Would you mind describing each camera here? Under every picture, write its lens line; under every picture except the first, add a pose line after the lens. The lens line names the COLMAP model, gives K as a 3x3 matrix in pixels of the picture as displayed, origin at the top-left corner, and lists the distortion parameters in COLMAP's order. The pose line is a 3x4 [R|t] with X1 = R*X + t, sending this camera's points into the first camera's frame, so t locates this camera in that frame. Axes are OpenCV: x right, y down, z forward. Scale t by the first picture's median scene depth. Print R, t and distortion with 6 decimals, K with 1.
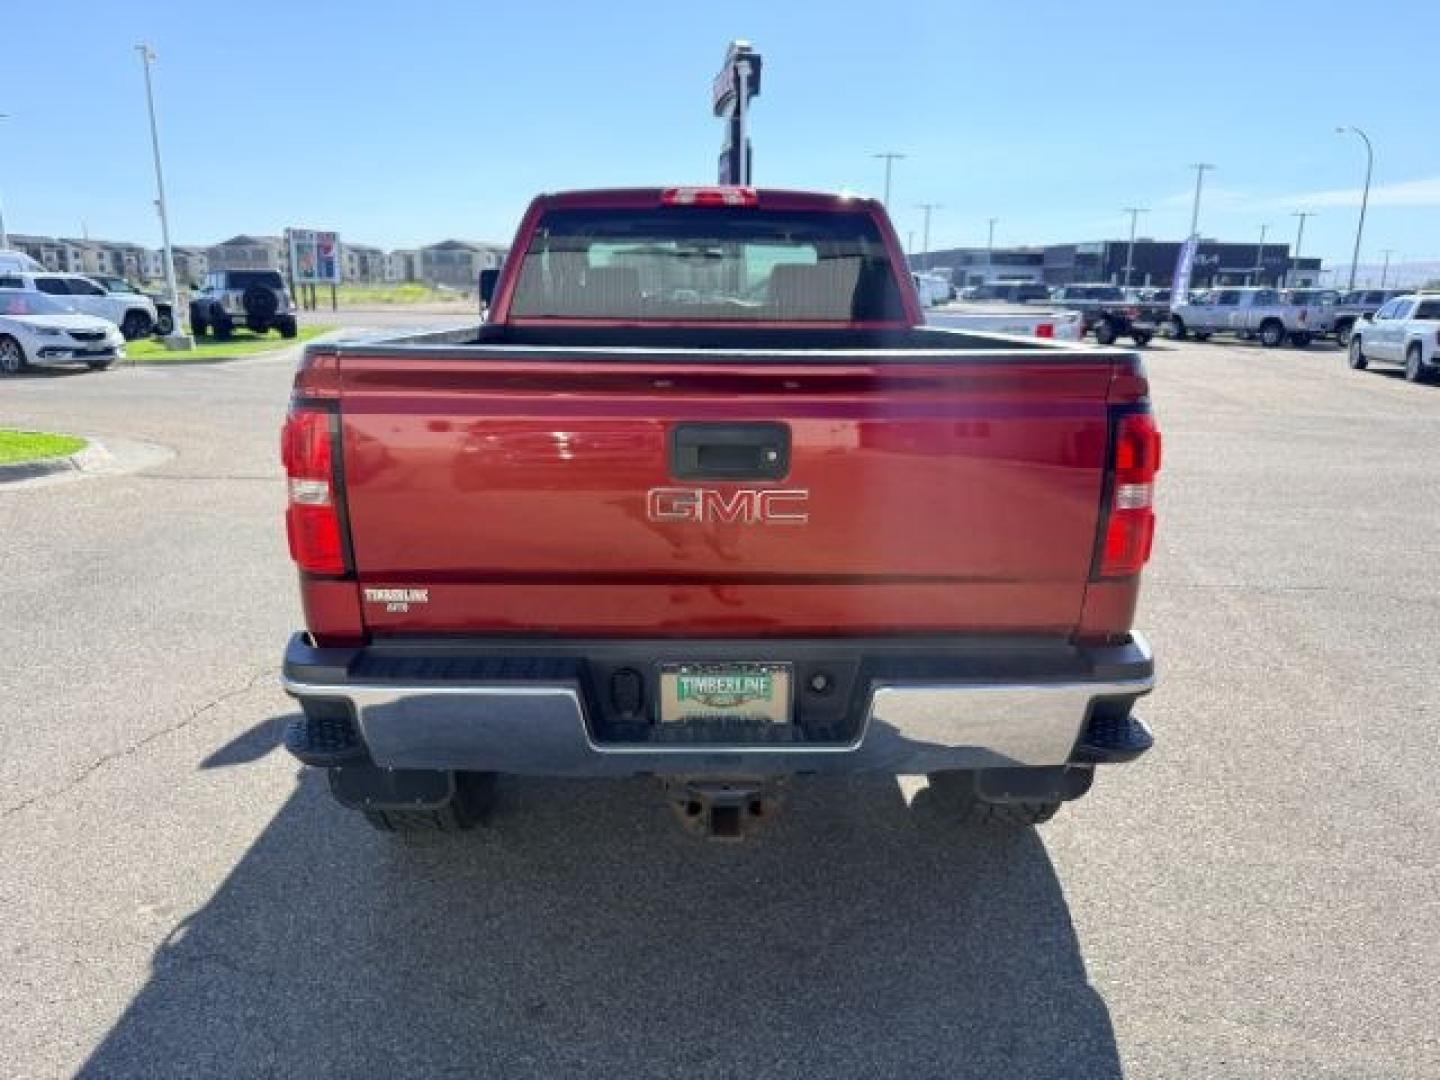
lens RADIAL K [[997.0, 0, 720.0], [0, 997.0, 540.0], [0, 0, 1]] dist [-0.003060, 0.004375]
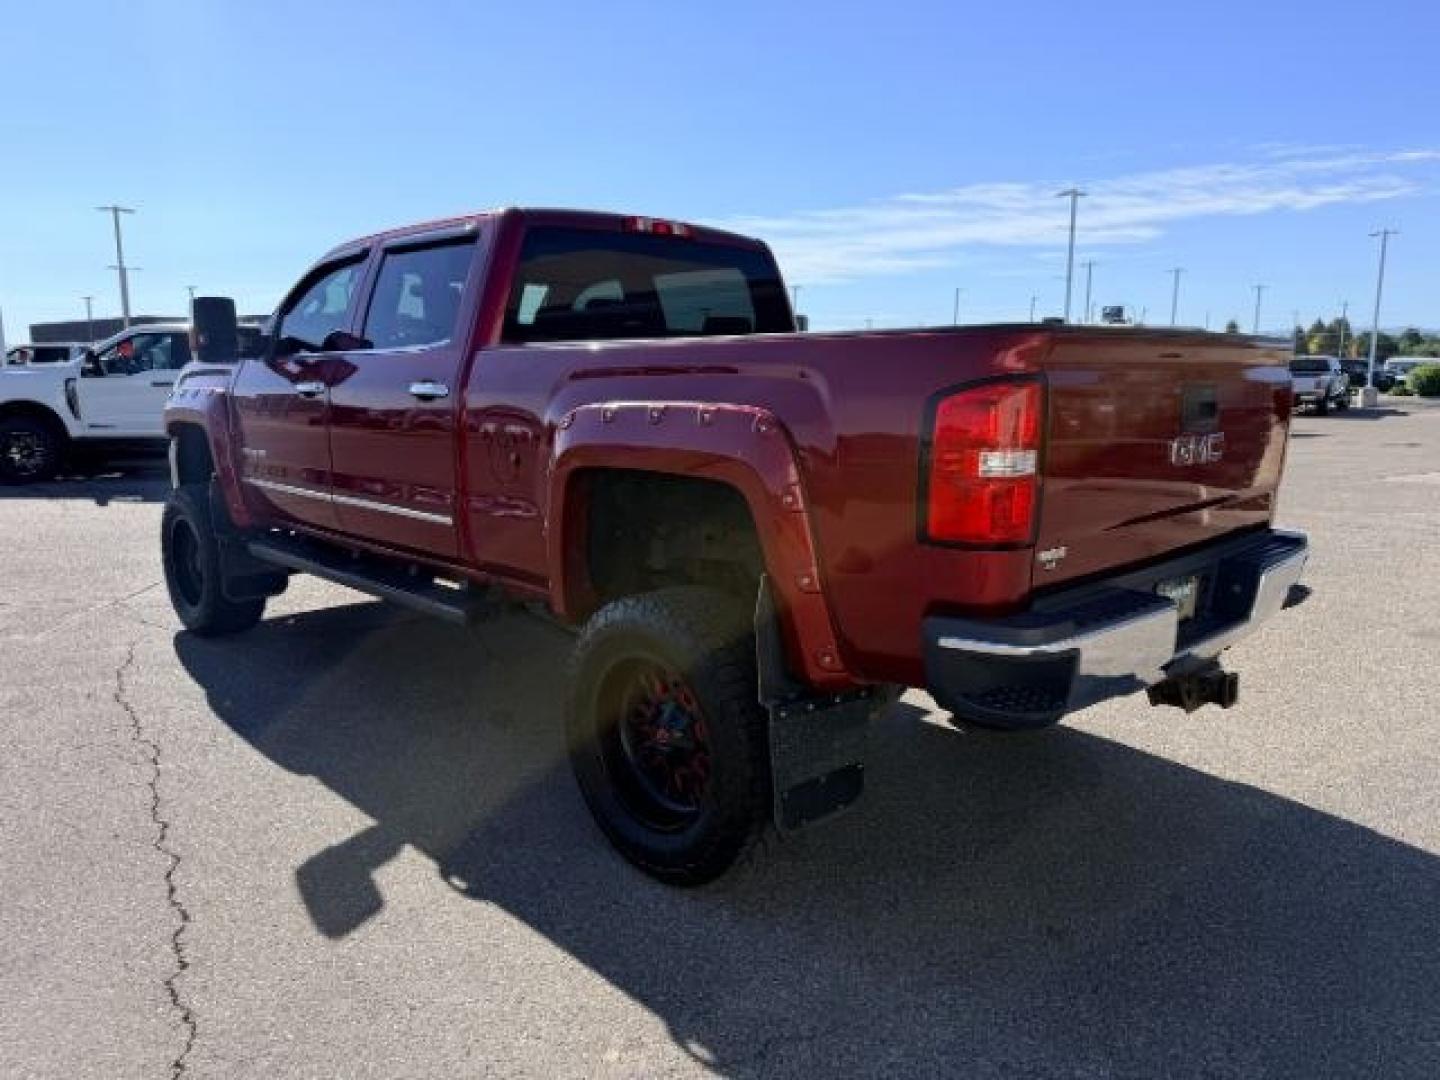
lens RADIAL K [[989.3, 0, 720.0], [0, 989.3, 540.0], [0, 0, 1]] dist [0.011010, -0.002184]
pose [[0.747304, -0.121256, 0.653325, -0.700172], [0.164722, 0.986326, -0.005356, -0.007373], [-0.643741, 0.111620, 0.757059, 0.223213]]
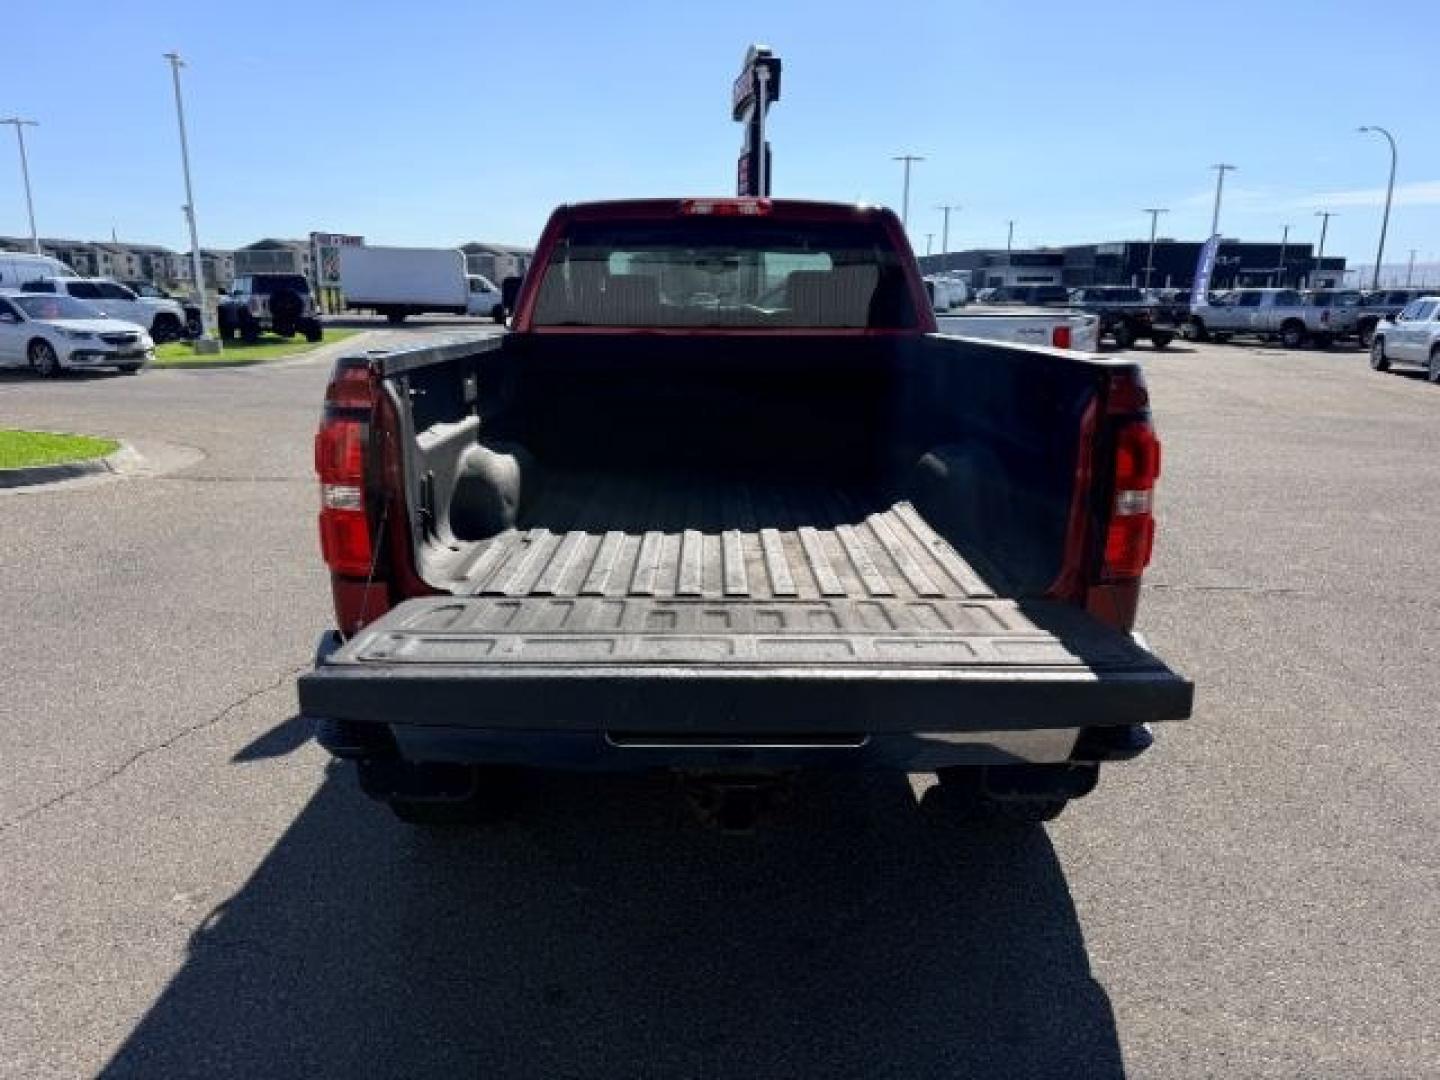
lens RADIAL K [[989.3, 0, 720.0], [0, 989.3, 540.0], [0, 0, 1]] dist [0.011010, -0.002184]
pose [[0.999812, 0.001945, -0.019285, 0.003772], [-0.001956, 0.999998, -0.000560, -0.001743], [0.019284, 0.000598, 0.999814, -0.019038]]
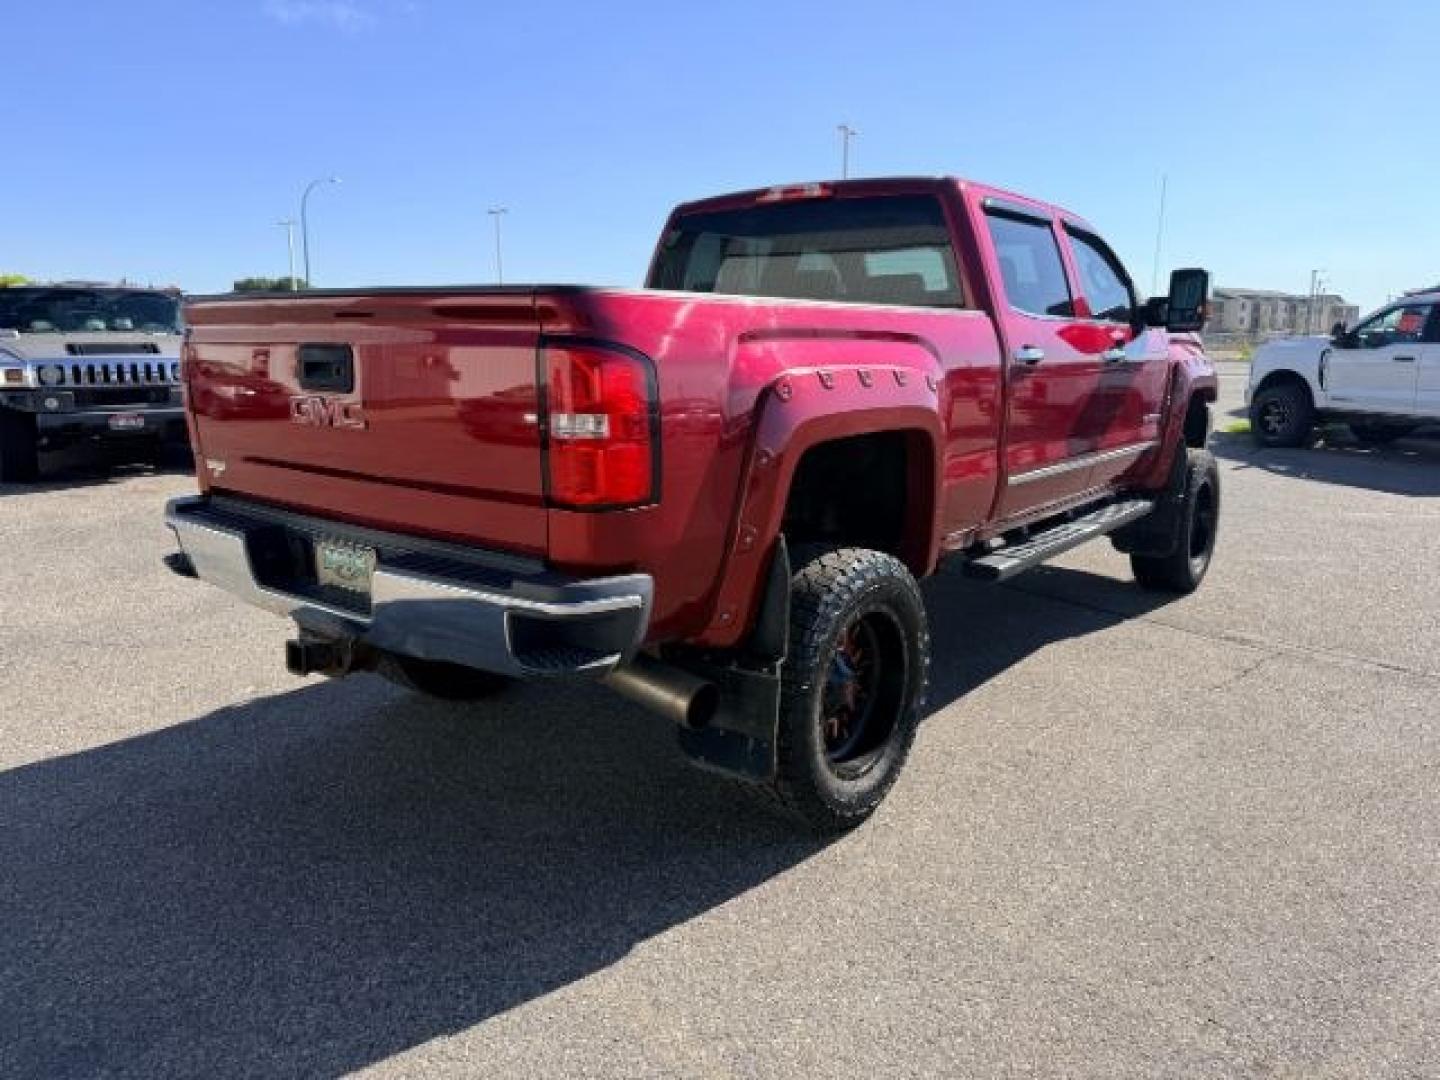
lens RADIAL K [[1017.8, 0, 720.0], [0, 1017.8, 540.0], [0, 0, 1]] dist [-0.002001, -0.001714]
pose [[0.764790, 0.116463, -0.633665, 0.670240], [-0.149098, 0.988821, 0.001787, 0.026363], [0.626790, 0.093111, 0.773605, 0.164664]]
